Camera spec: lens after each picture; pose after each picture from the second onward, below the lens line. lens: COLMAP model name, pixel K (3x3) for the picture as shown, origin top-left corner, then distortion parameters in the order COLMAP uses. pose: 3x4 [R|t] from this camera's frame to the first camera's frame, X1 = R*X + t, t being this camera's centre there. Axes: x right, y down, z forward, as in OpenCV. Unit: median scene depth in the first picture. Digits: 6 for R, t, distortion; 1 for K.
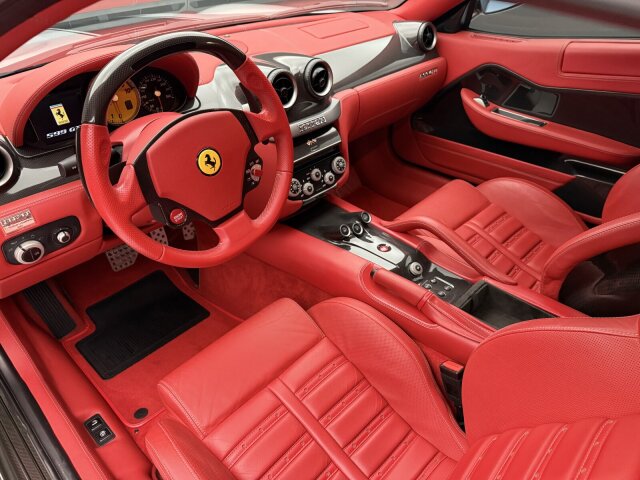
lens RADIAL K [[440.0, 0, 306.8], [0, 440.0, 241.7], [0, 0, 1]] dist [0.056191, -0.096687]
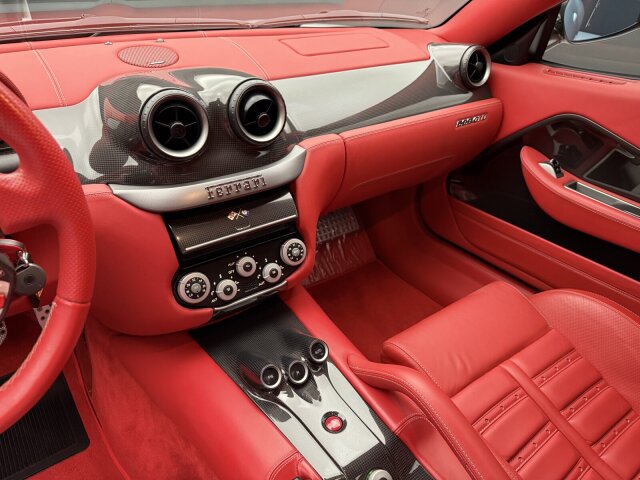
lens RADIAL K [[436.4, 0, 321.8], [0, 436.4, 236.8], [0, 0, 1]] dist [-0.001116, -0.006392]
pose [[0.985123, 0.120430, -0.122594, 0.156630], [-0.128581, 0.989829, -0.060868, -0.138692], [0.114016, 0.075726, 0.990589, 0.342176]]
